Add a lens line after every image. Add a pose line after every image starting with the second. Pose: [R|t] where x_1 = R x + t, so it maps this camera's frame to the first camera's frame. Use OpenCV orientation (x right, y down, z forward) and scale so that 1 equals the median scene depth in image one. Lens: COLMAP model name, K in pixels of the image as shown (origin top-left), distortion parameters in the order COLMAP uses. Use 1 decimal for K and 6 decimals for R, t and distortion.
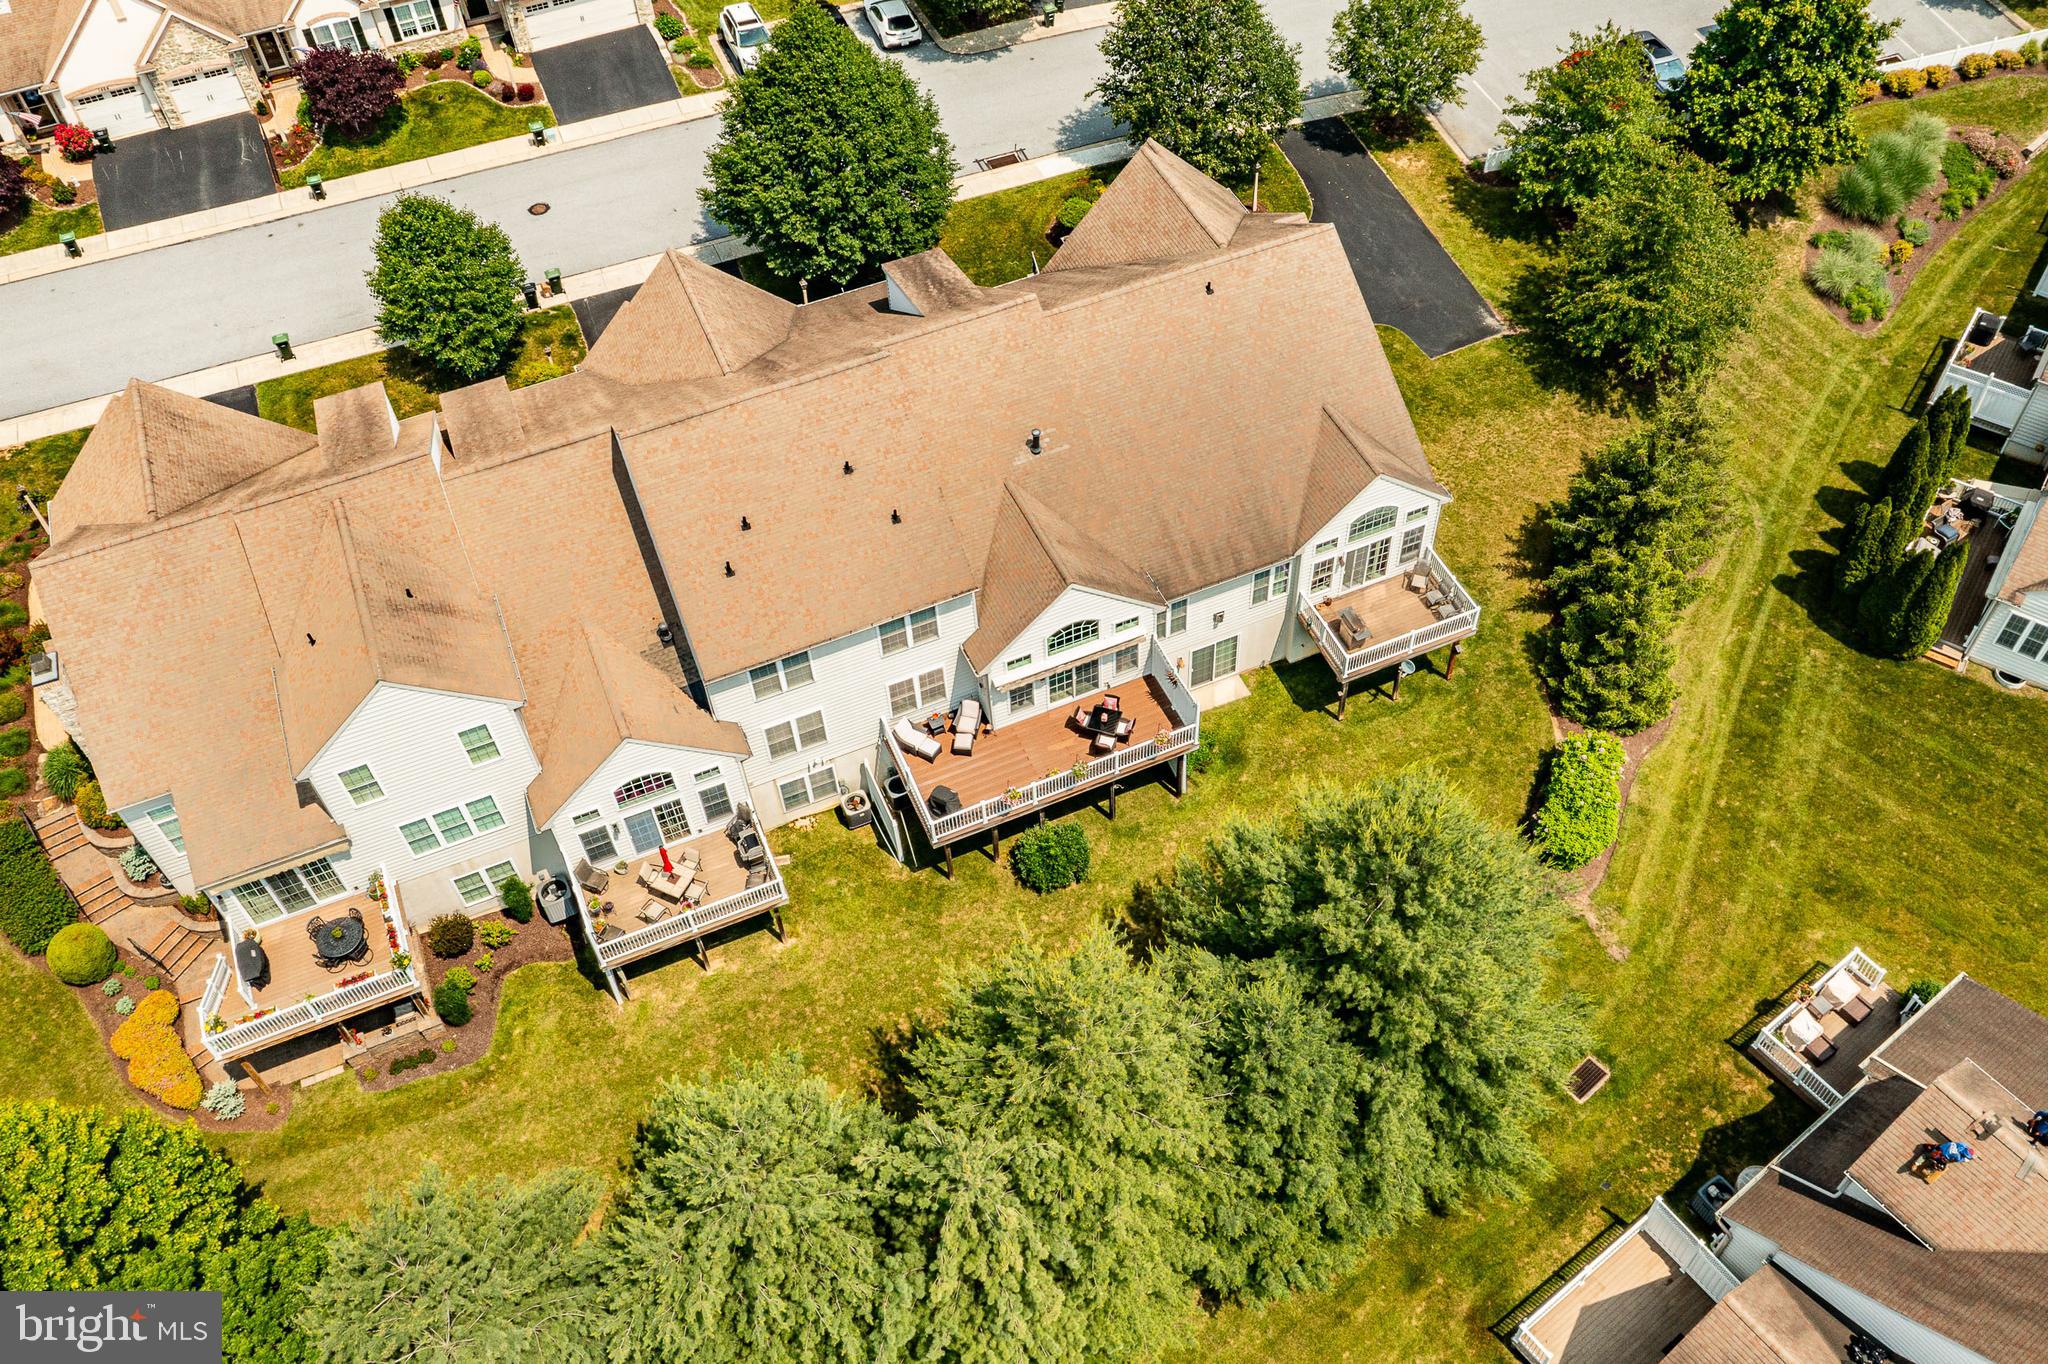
lens RADIAL K [[1752.5, 0, 1031.7], [0, 1752.5, 640.3], [0, 0, 1]] dist [-0.000535, 0.005183]
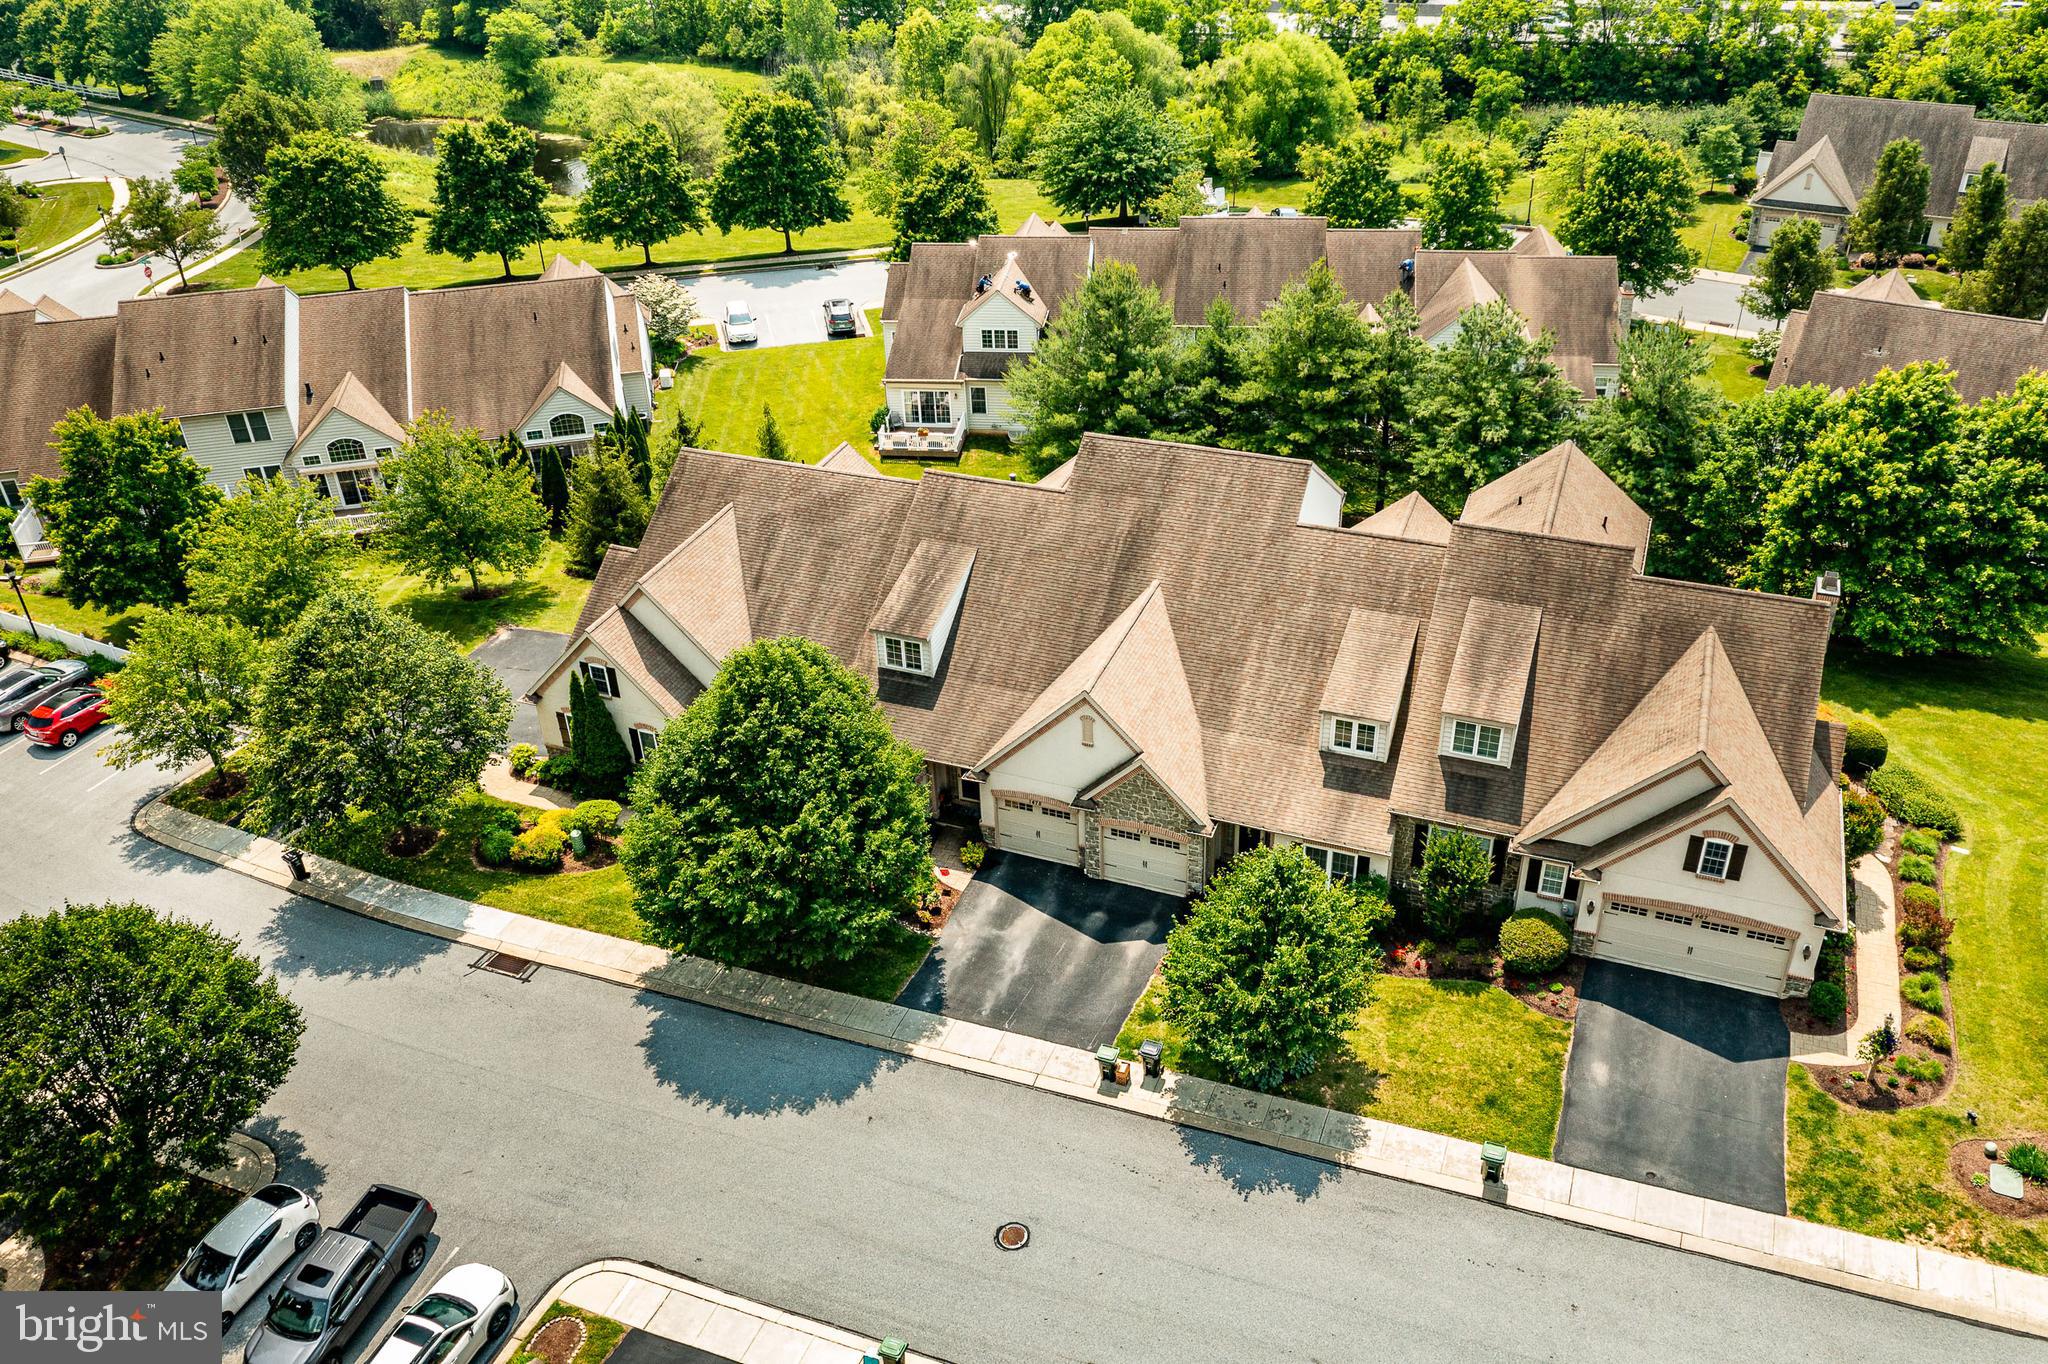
lens RADIAL K [[1621.7, 0, 1019.6], [0, 1621.7, 675.2], [0, 0, 1]] dist [-0.002956, -0.000329]
pose [[-0.705343, -0.329323, 0.627724, -0.628701], [0.584795, 0.230147, 0.777848, -0.800077], [-0.400632, 0.915739, 0.030254, 0.887376]]
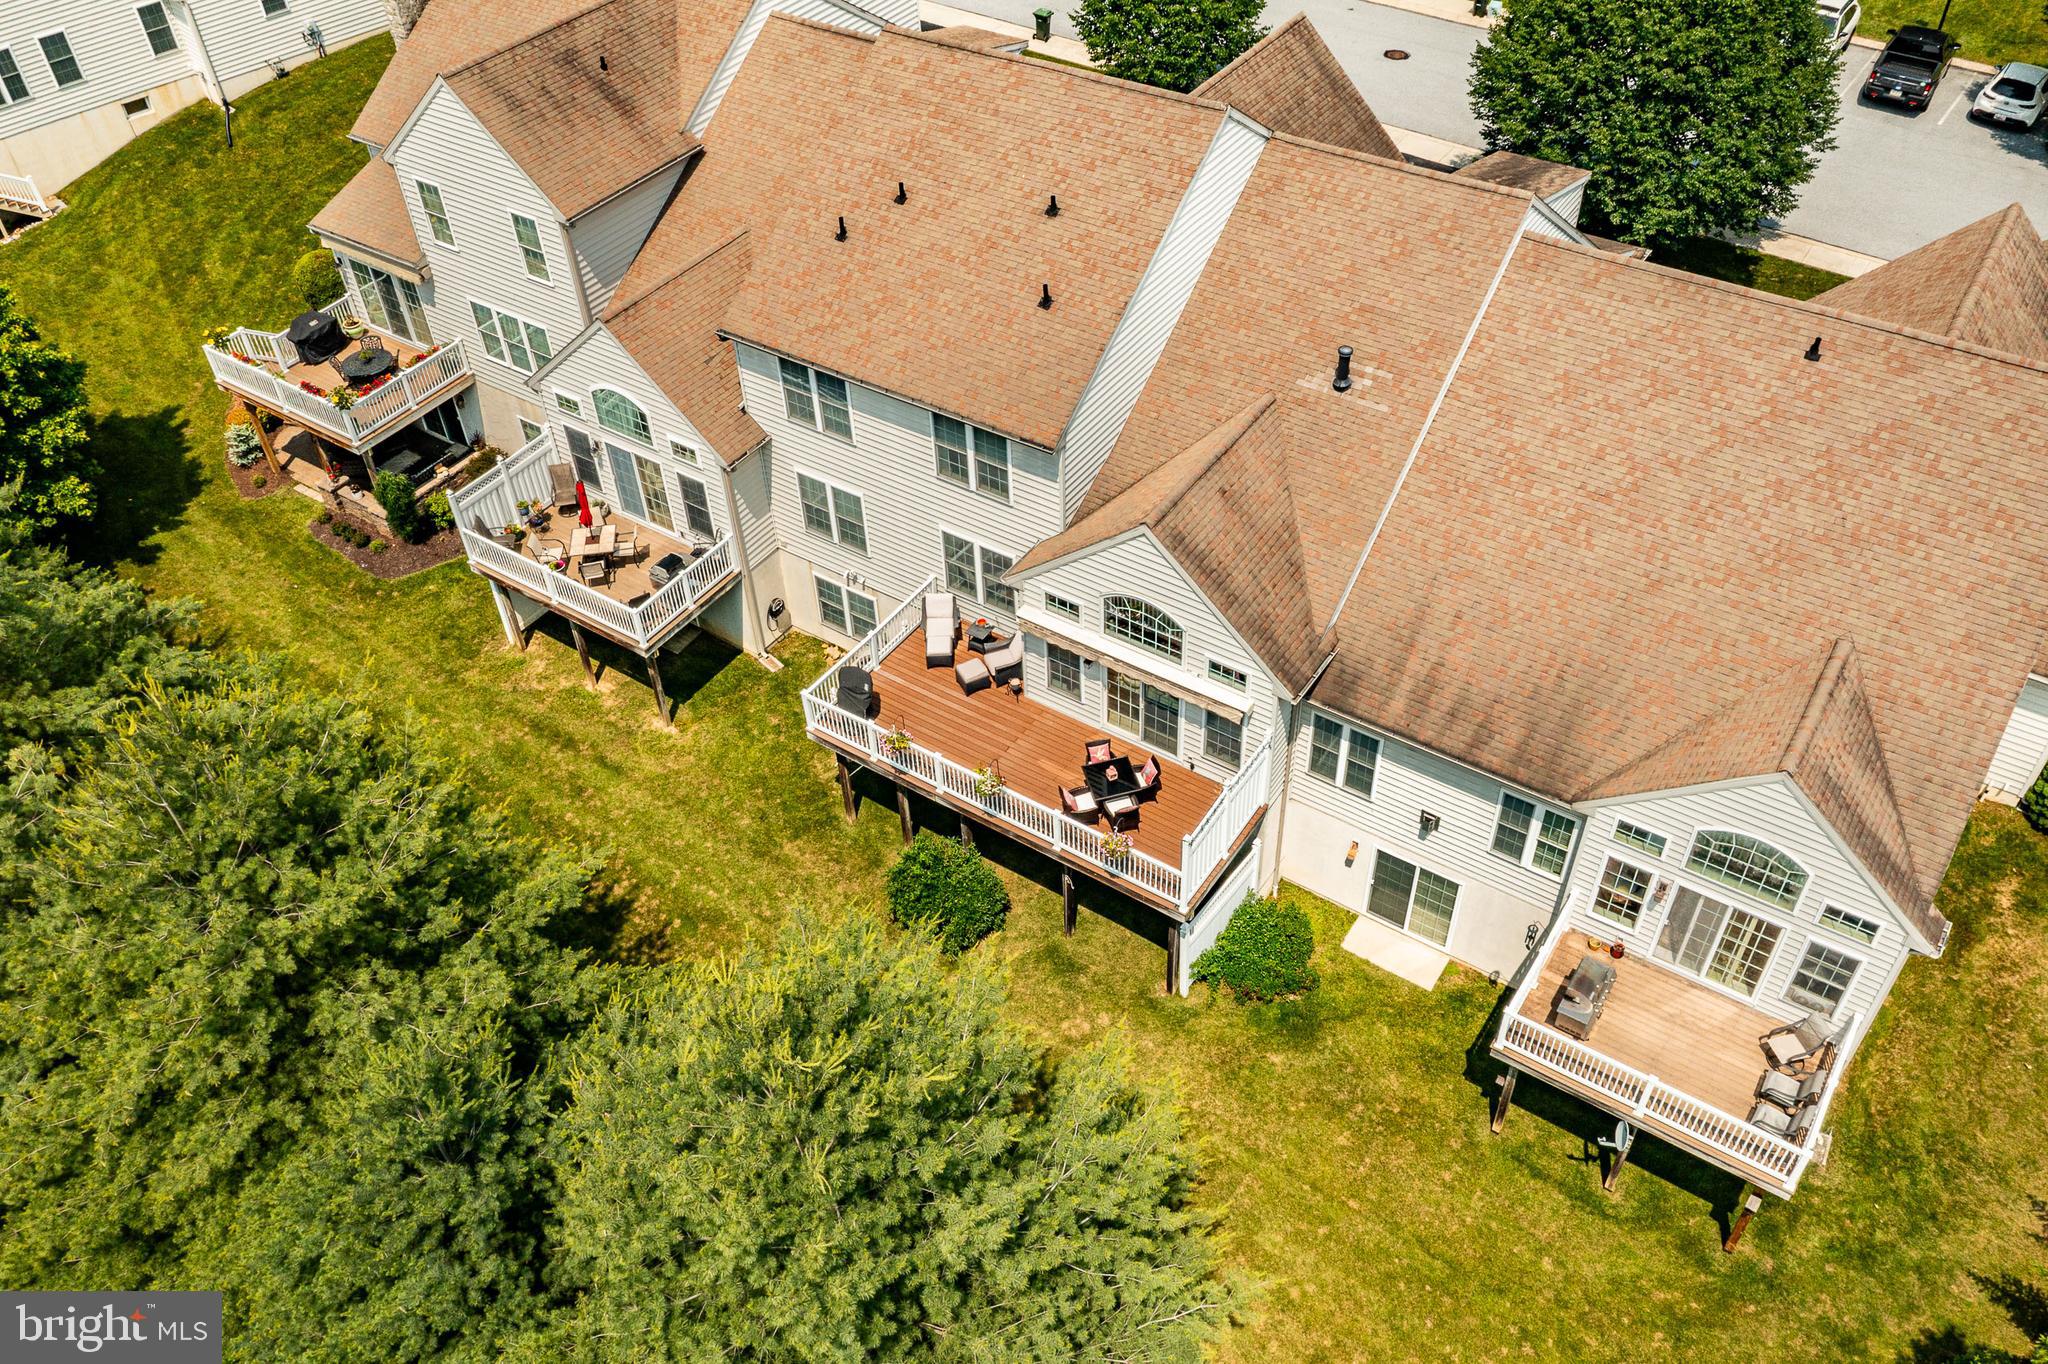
lens RADIAL K [[1621.7, 0, 1030.3], [0, 1621.7, 671.9], [0, 0, 1]] dist [-0.002956, -0.000329]
pose [[0.542286, 0.587793, -0.600355, 0.280741], [-0.635921, 0.754139, 0.163947, -0.046671], [0.549118, 0.292872, 0.782749, 0.434876]]
